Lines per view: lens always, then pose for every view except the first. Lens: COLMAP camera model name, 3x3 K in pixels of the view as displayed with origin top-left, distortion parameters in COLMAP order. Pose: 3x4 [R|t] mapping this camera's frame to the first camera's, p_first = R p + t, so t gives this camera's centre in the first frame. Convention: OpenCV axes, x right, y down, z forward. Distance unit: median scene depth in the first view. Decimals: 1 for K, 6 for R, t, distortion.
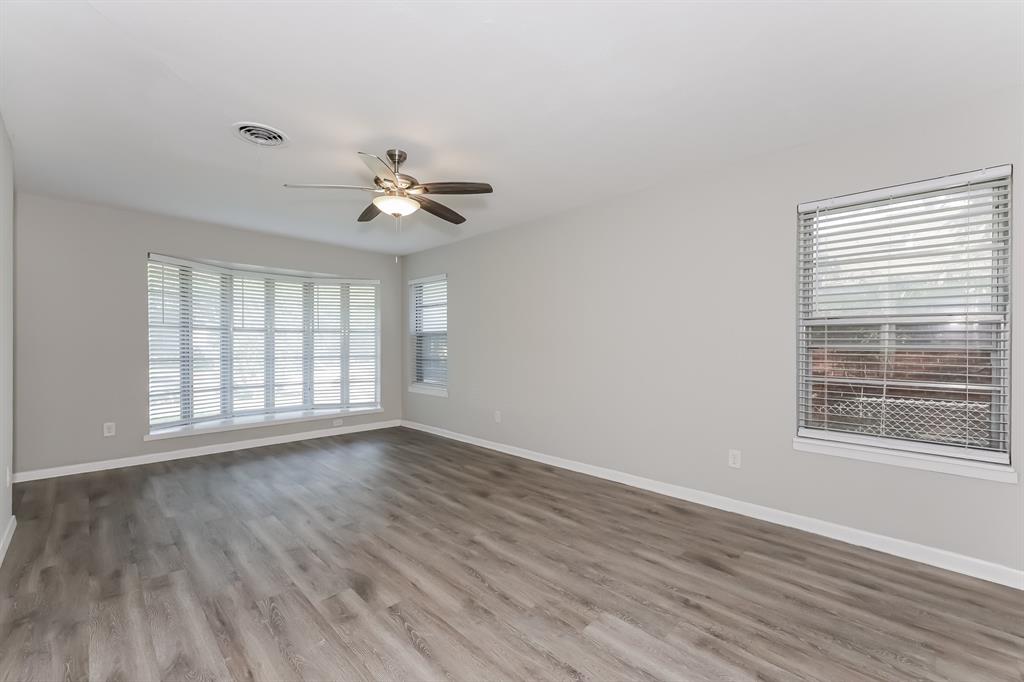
lens RADIAL K [[420.1, 0, 509.0], [0, 420.1, 346.4], [0, 0, 1]] dist [0.004075, 0.000081]
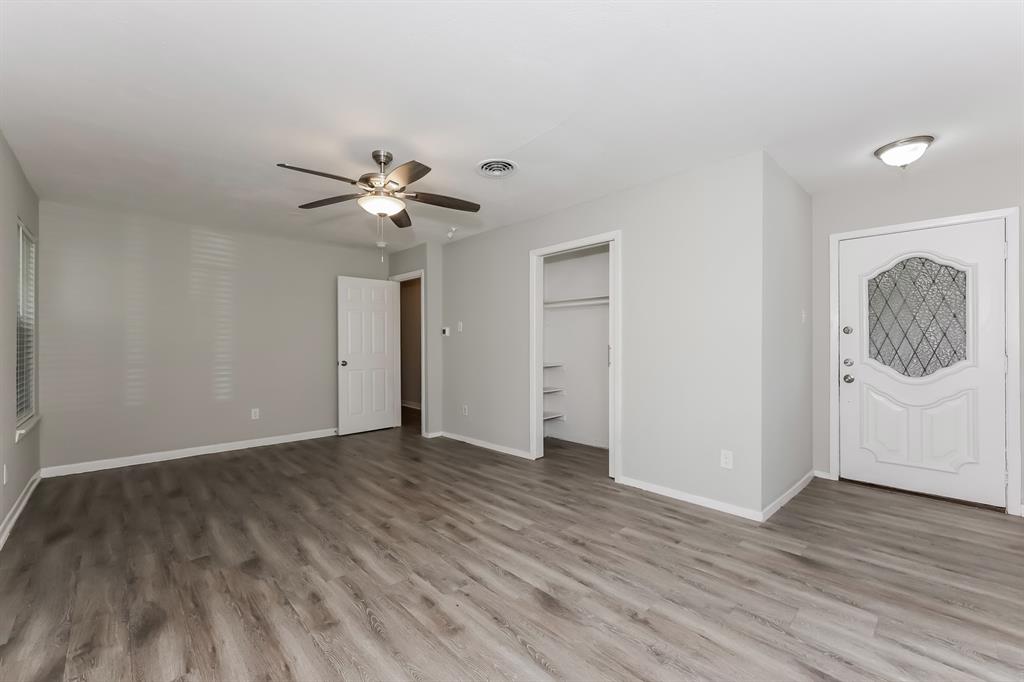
lens RADIAL K [[415.7, 0, 512.0], [0, 415.7, 341.0], [0, 0, 1]] dist [0.001696, 0.000184]
pose [[-0.999721, 0.003618, 0.023346, -0.594281], [0.003659, 0.999992, 0.001724, -0.011948], [-0.023340, 0.001809, -0.999726, 1.969256]]
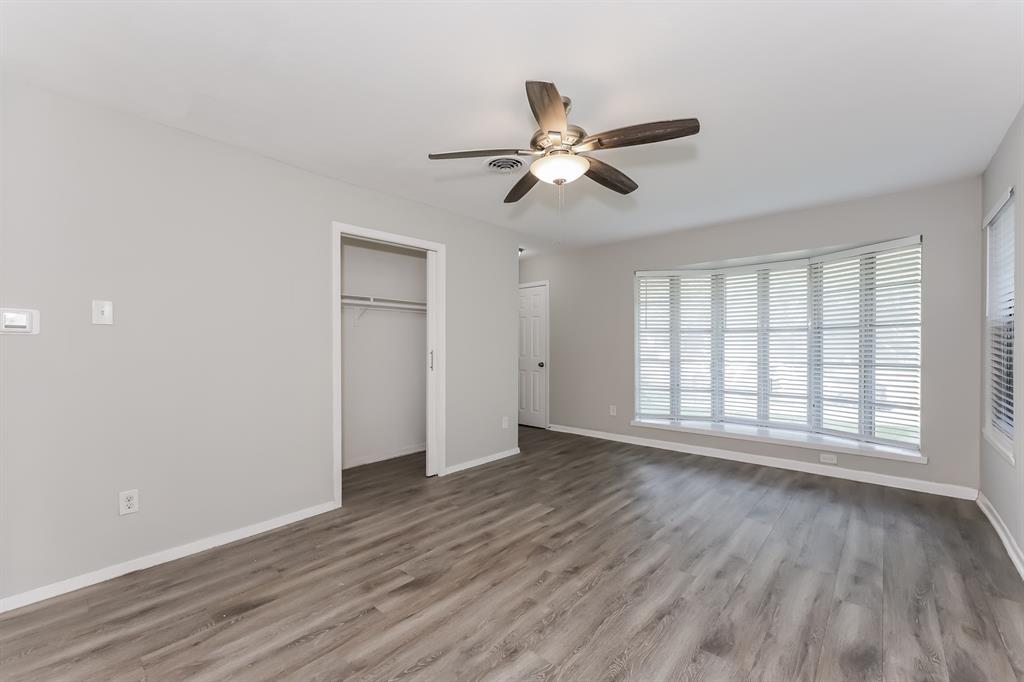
lens RADIAL K [[420.1, 0, 509.0], [0, 420.1, 346.4], [0, 0, 1]] dist [0.004075, 0.000081]
pose [[0.052579, -0.000095, -0.998617, 0.505032], [0.000629, 1.000000, -0.000062, -0.006999], [0.998617, -0.000625, 0.052580, 0.859014]]
